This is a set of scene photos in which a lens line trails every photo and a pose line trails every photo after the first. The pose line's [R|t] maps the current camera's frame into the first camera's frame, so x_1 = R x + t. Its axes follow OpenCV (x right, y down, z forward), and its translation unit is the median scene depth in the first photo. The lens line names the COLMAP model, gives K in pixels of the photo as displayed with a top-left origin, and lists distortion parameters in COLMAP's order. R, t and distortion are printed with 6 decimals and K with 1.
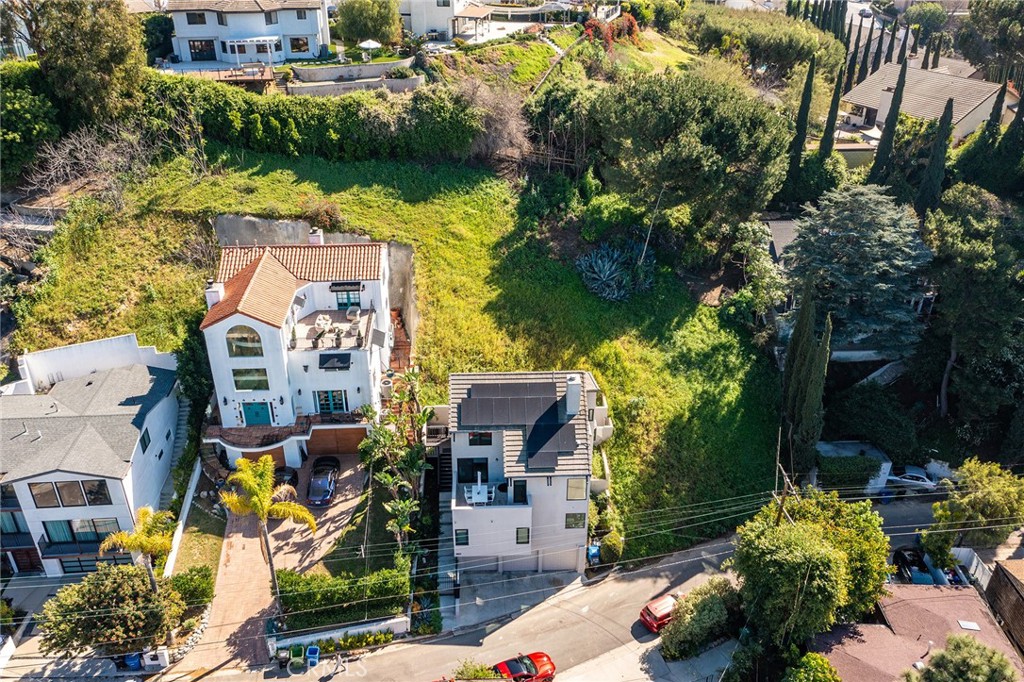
lens RADIAL K [[831.0, 0, 485.1], [0, 831.0, 341.1], [0, 0, 1]] dist [-0.019630, 0.016333]
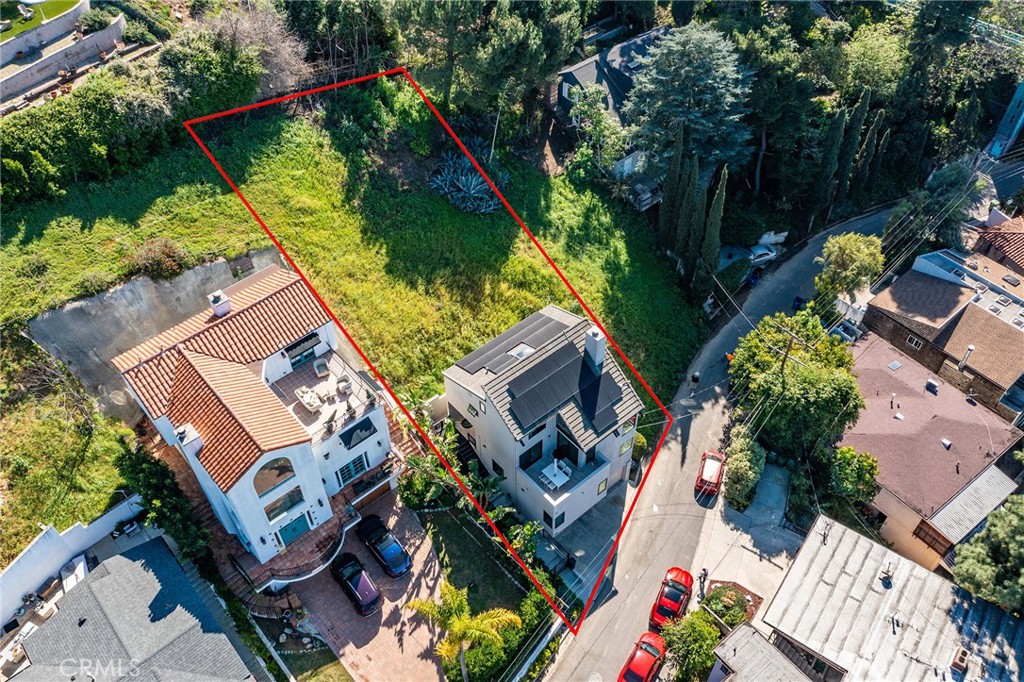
lens RADIAL K [[831.0, 0, 493.8], [0, 831.0, 349.7], [0, 0, 1]] dist [-0.019630, 0.016333]
pose [[0.780426, -0.472069, 0.409983, -0.330341], [0.326912, 0.867025, 0.376028, -0.285695], [-0.532977, -0.159433, 0.830973, 0.182609]]
